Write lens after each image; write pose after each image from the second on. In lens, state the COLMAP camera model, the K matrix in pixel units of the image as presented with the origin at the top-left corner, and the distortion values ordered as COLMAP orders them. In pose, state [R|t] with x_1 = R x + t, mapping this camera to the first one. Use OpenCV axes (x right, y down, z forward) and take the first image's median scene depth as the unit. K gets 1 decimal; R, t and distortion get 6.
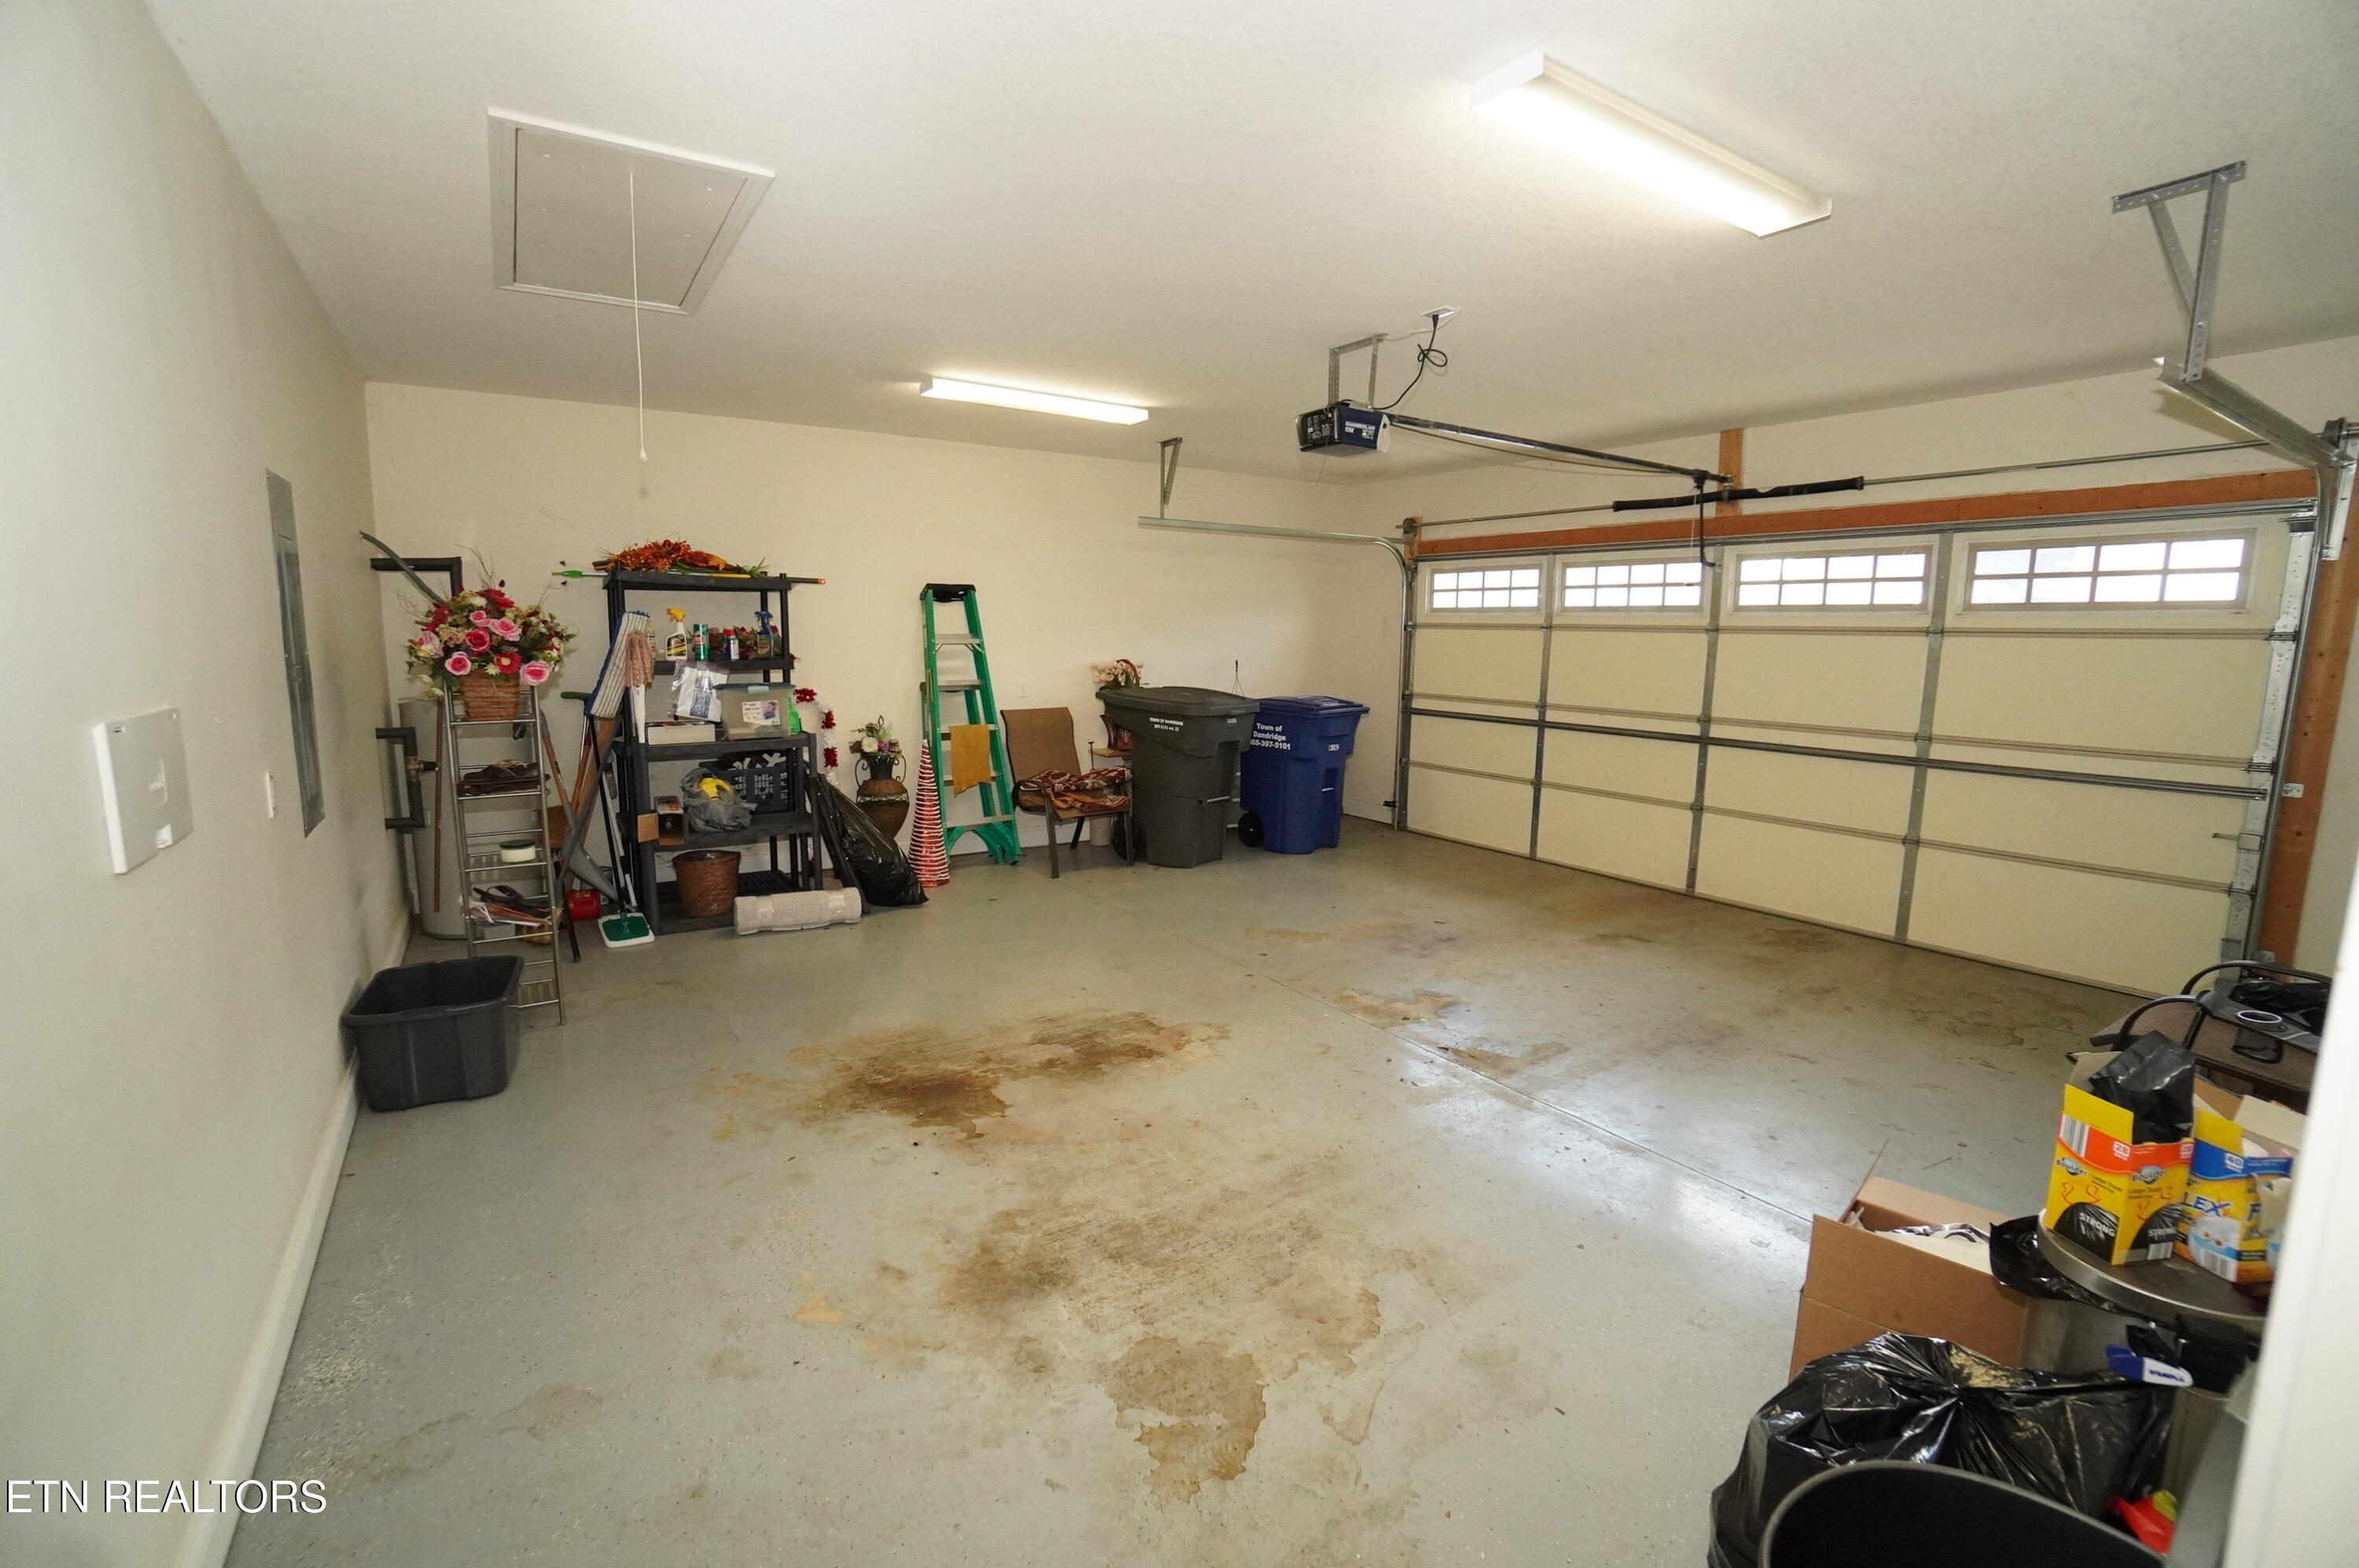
lens RADIAL K [[1032.6, 0, 1170.4], [0, 1032.6, 784.9], [0, 0, 1]] dist [-0.065339, 0.024060]
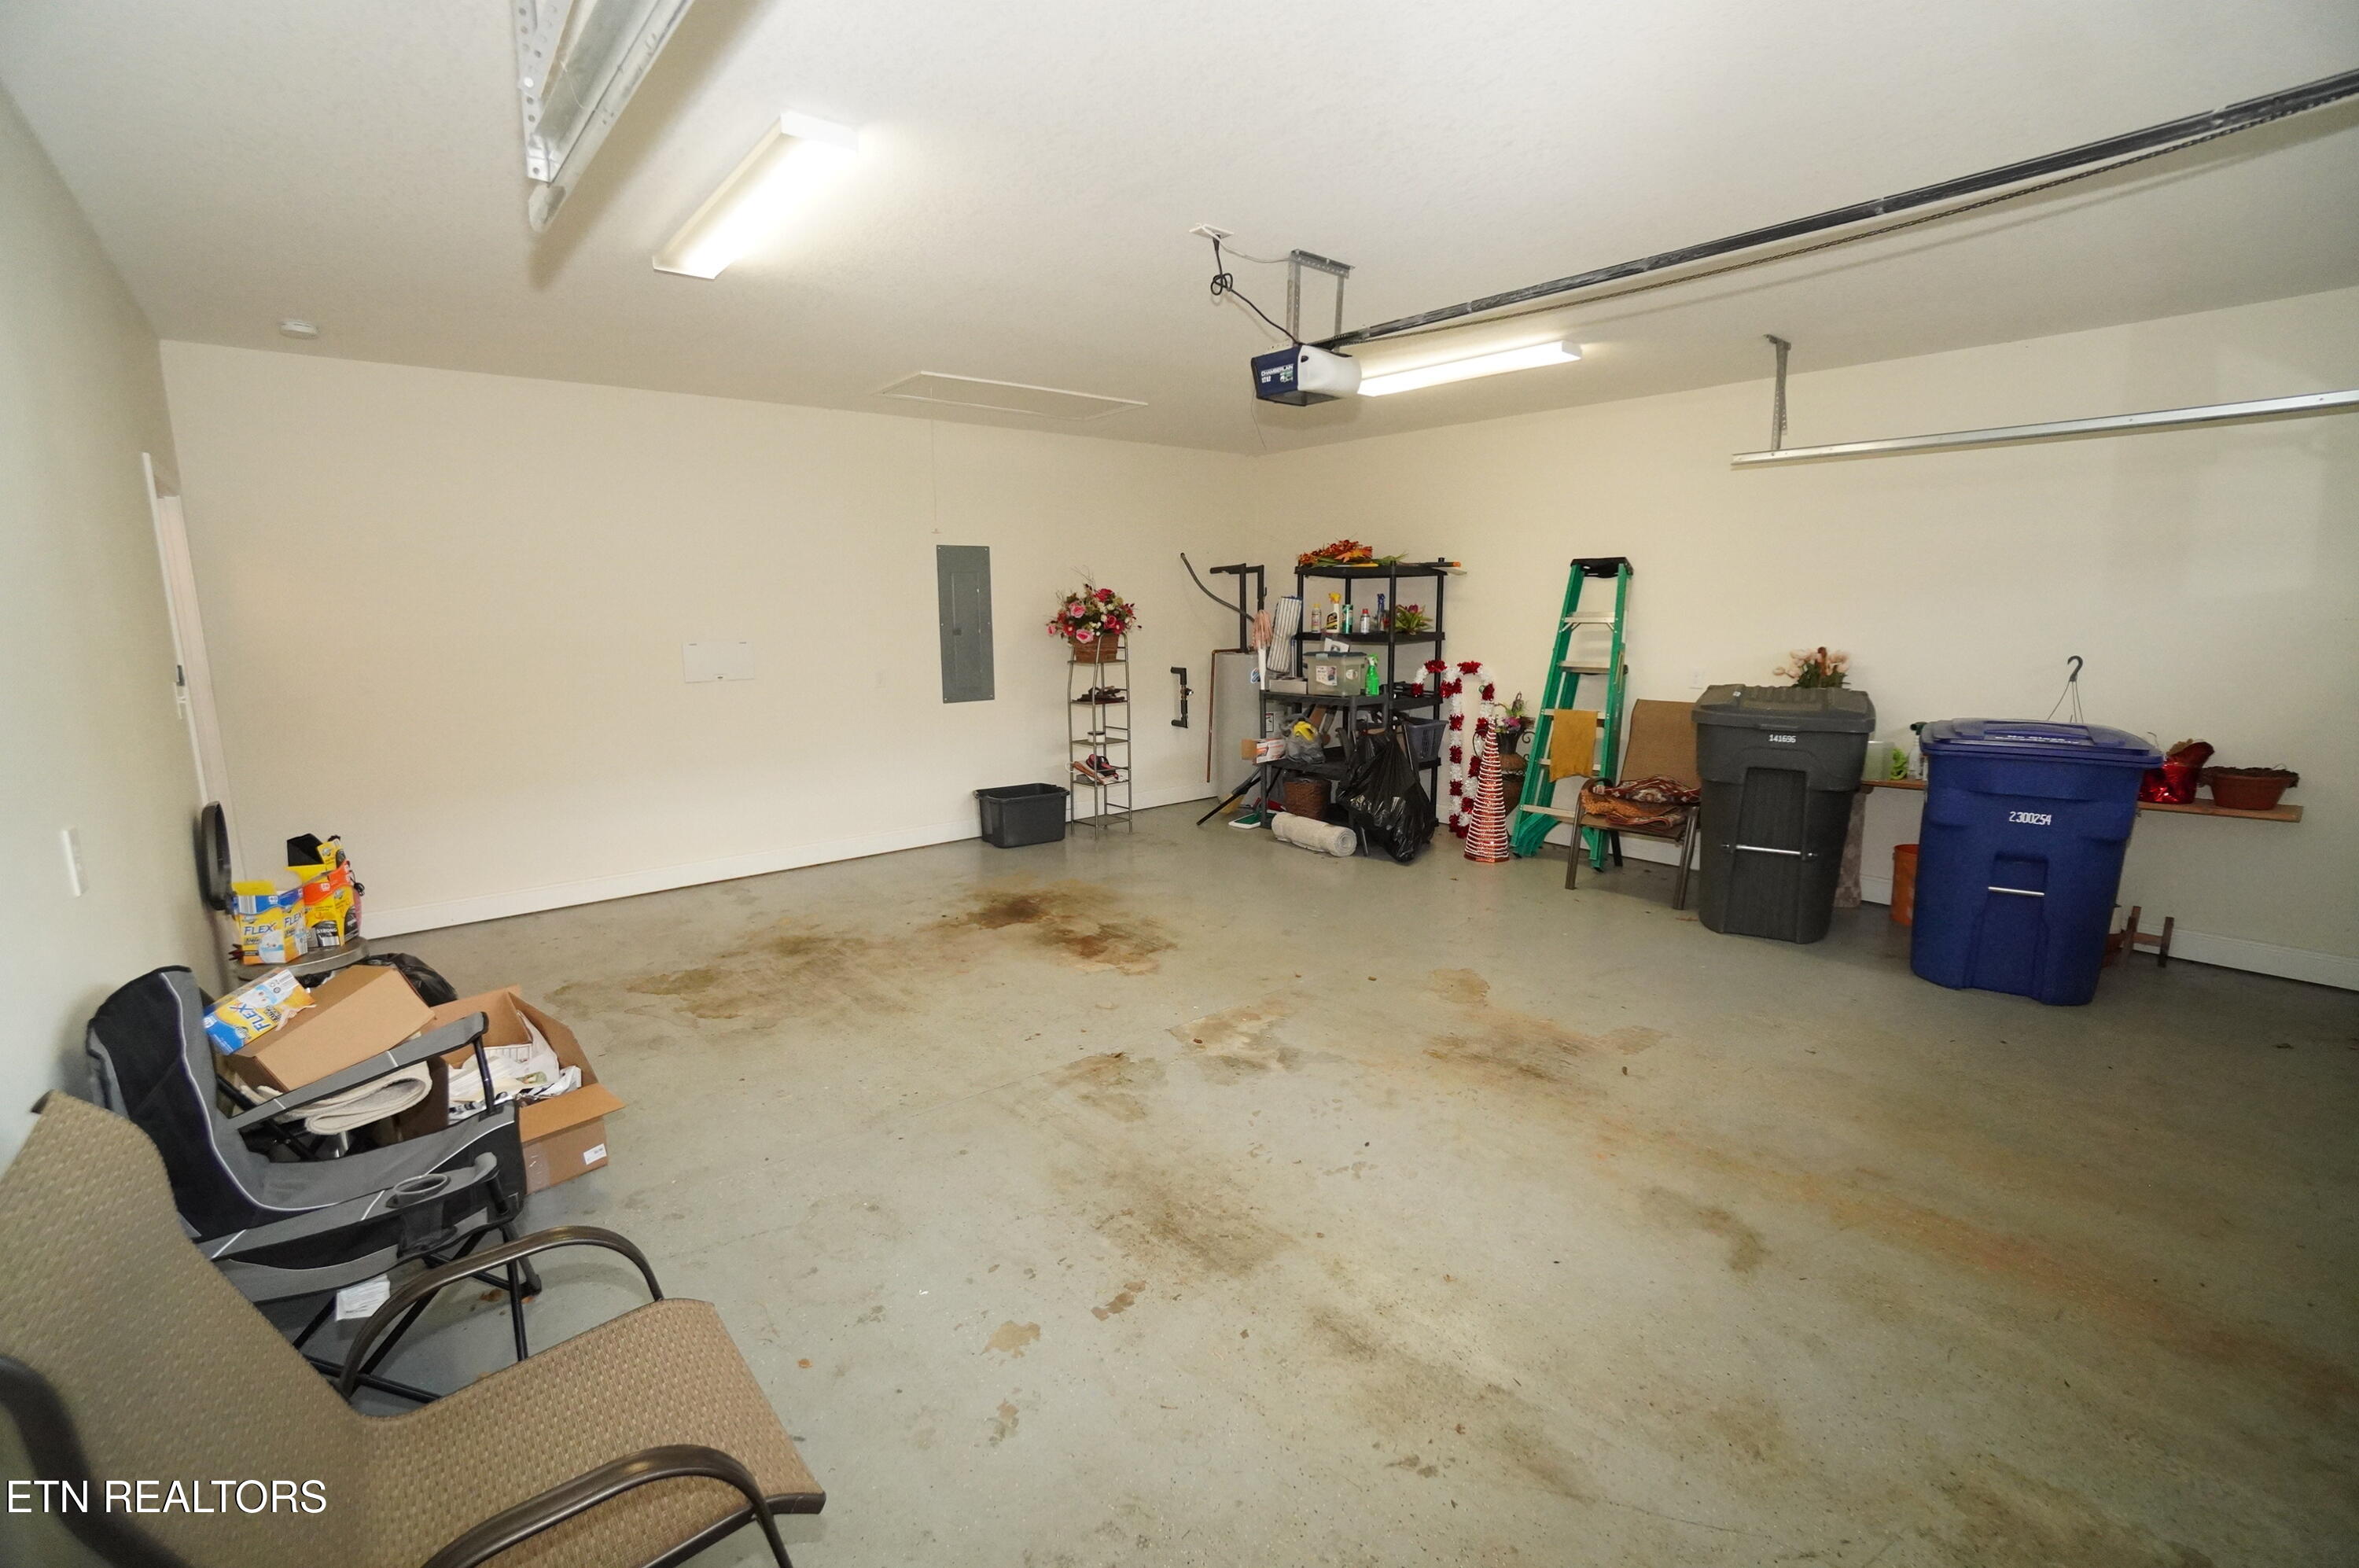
lens RADIAL K [[1032.6, 0, 1170.4], [0, 1032.6, 784.9], [0, 0, 1]] dist [-0.065339, 0.024060]
pose [[0.121108, 0.157555, -0.980056, 1.101701], [-0.135092, 0.980753, 0.140973, -0.118332], [0.983404, 0.115325, 0.140061, 0.846964]]
